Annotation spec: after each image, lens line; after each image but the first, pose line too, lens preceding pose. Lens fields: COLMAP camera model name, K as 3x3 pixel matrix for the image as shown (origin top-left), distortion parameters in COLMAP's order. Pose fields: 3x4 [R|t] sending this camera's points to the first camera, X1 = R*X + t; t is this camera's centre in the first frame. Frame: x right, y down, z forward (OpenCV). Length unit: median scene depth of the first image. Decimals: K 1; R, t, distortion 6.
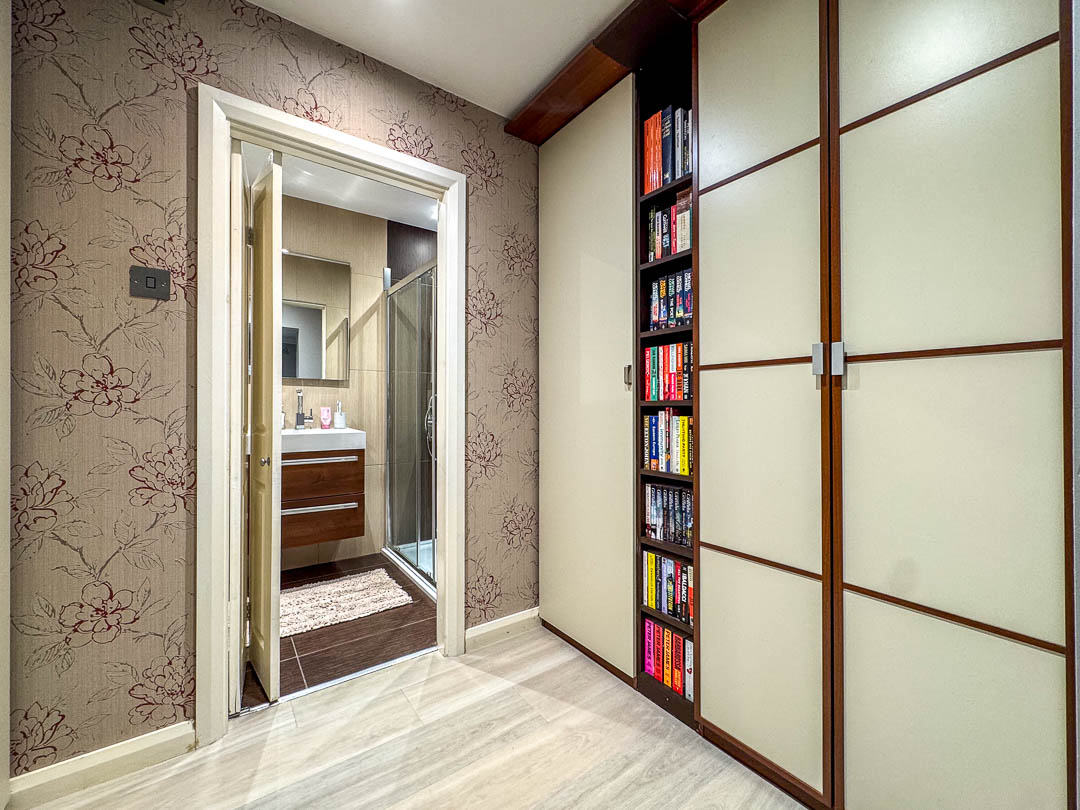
lens RADIAL K [[438.7, 0, 540.0], [0, 438.7, 405.0], [0, 0, 1]] dist [-0.001418, -0.000066]
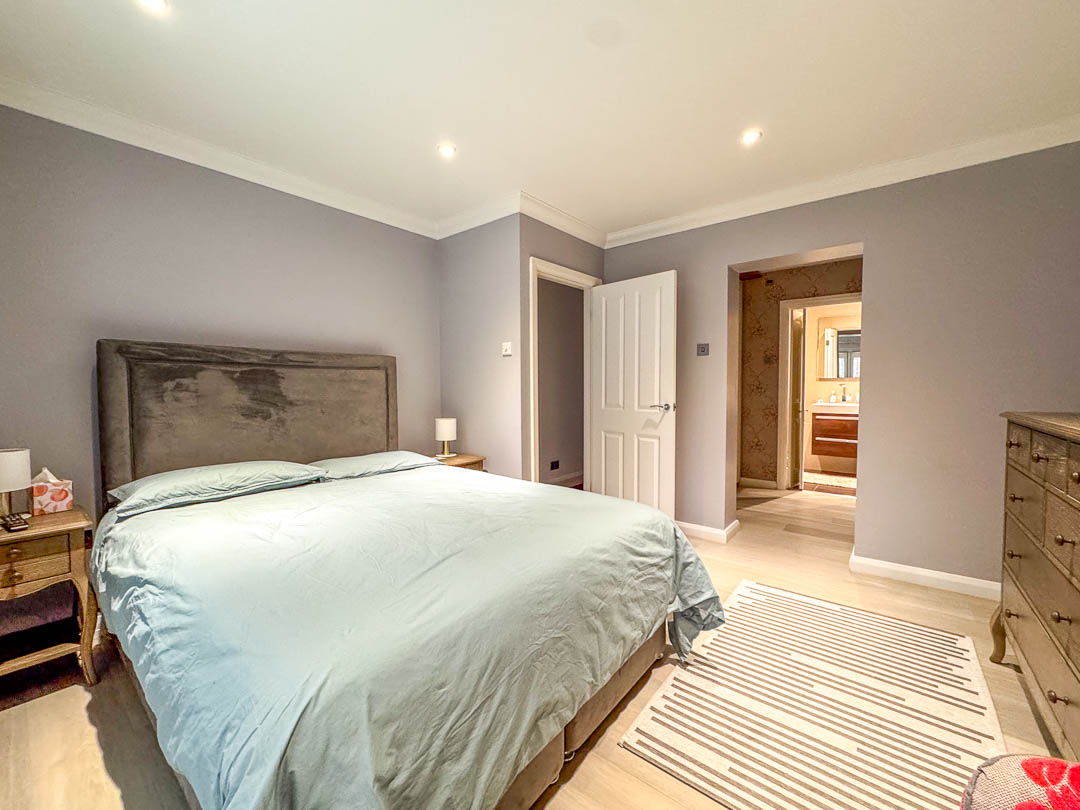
lens RADIAL K [[438.7, 0, 540.0], [0, 438.7, 405.0], [0, 0, 1]] dist [-0.001418, -0.000066]
pose [[0.247855, 0.036762, -0.968100, 1.743838], [0.007668, 0.999174, 0.039905, -0.048750], [0.968767, -0.017314, 0.247368, -1.401810]]
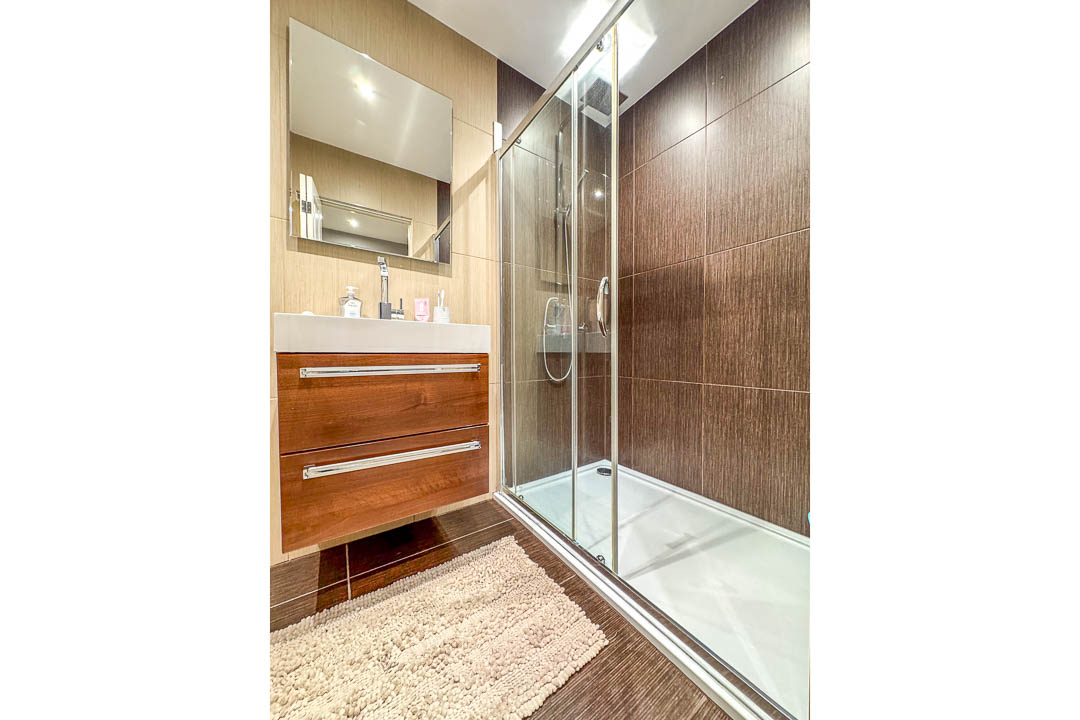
lens RADIAL K [[293.2, 0, 544.0], [0, 293.2, 359.6], [0, 0, 1]] dist [-0.000226, -0.000006]
pose [[0.999893, -0.006095, -0.013298, -0.499587], [0.006339, 0.999811, 0.018386, 0.160041], [0.013184, -0.018468, 0.999743, 0.927914]]
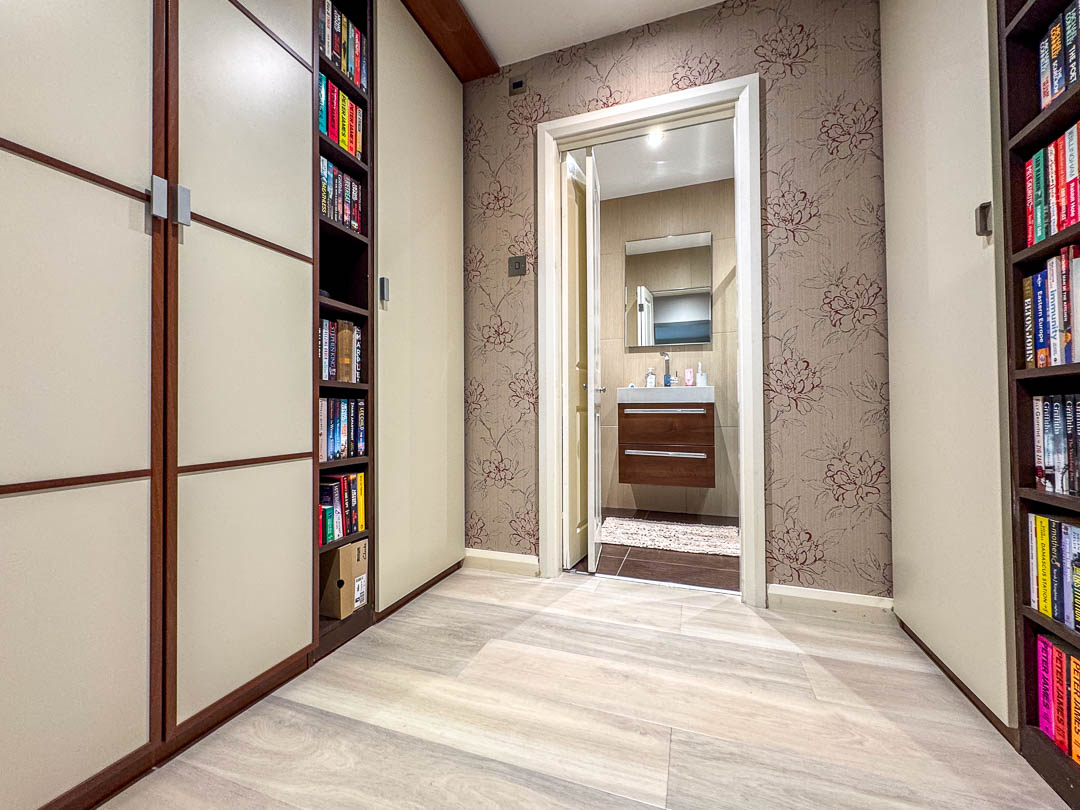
lens RADIAL K [[438.7, 0, 540.0], [0, 438.7, 405.0], [0, 0, 1]] dist [-0.001418, -0.000066]
pose [[0.560032, -0.020093, -0.828228, 0.349085], [0.005394, 0.999773, -0.020607, 0.196031], [0.828454, 0.007073, 0.560013, 0.145369]]
